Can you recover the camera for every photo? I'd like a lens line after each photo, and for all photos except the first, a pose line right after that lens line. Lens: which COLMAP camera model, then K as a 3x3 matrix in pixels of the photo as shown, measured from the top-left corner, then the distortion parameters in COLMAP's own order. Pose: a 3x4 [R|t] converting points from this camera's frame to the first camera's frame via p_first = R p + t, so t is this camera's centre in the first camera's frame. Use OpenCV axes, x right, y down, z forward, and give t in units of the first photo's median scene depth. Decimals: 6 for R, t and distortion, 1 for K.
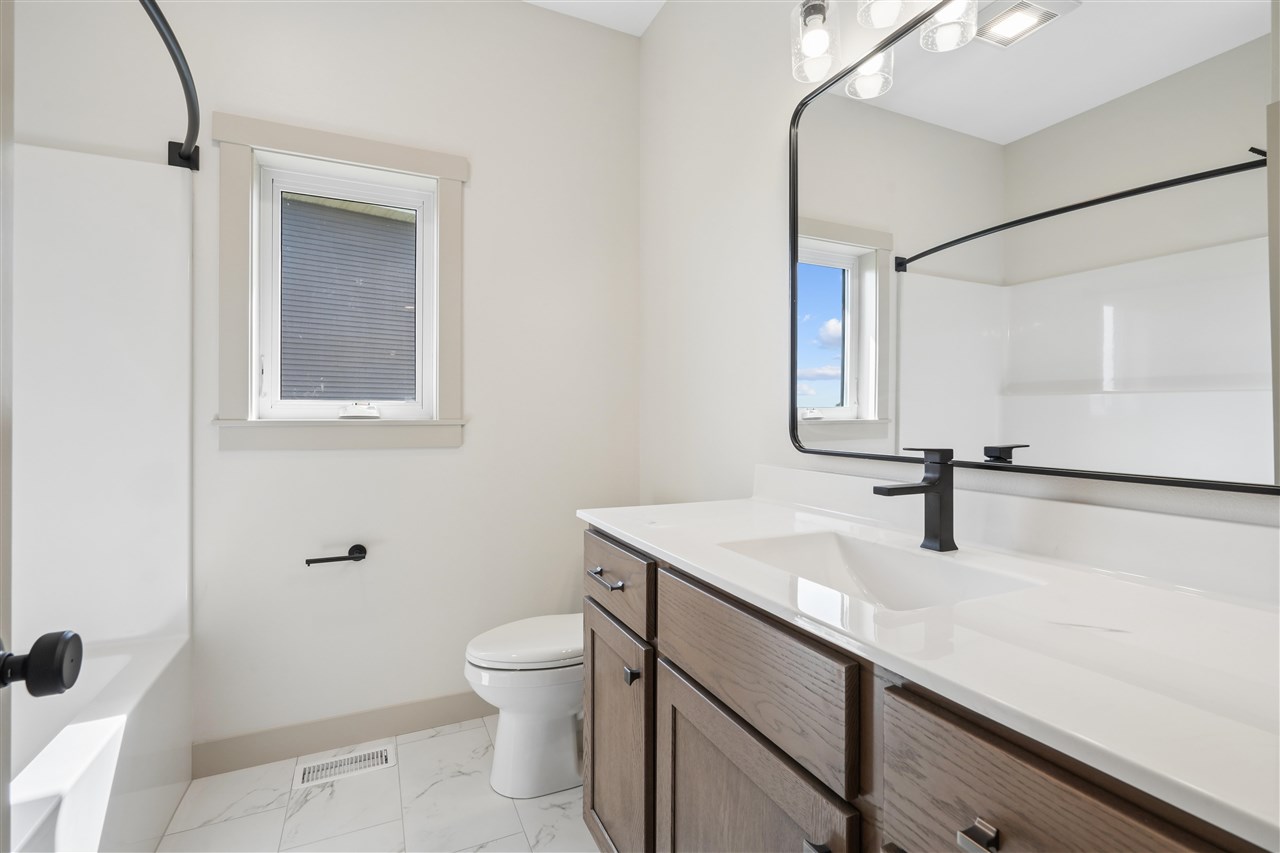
lens RADIAL K [[578.8, 0, 640.3], [0, 578.8, 433.5], [0, 0, 1]] dist [-0.002945, 0.000979]
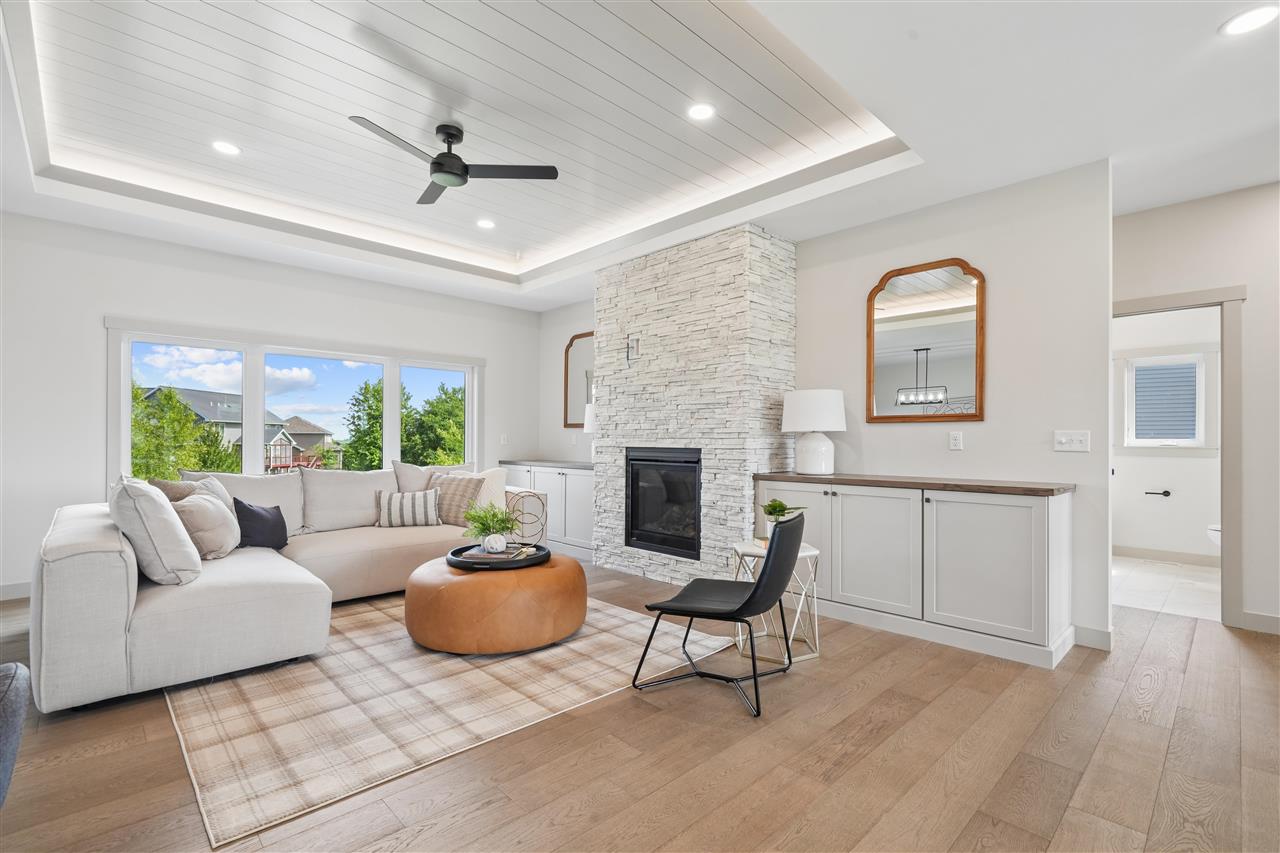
lens RADIAL K [[578.8, 0, 640.3], [0, 578.8, 433.5], [0, 0, 1]] dist [-0.002945, 0.000979]
pose [[0.324394, -0.010219, -0.945867, 0.899711], [-0.050379, 0.998336, -0.028064, 0.083092], [0.944579, 0.056756, 0.323340, -1.569533]]
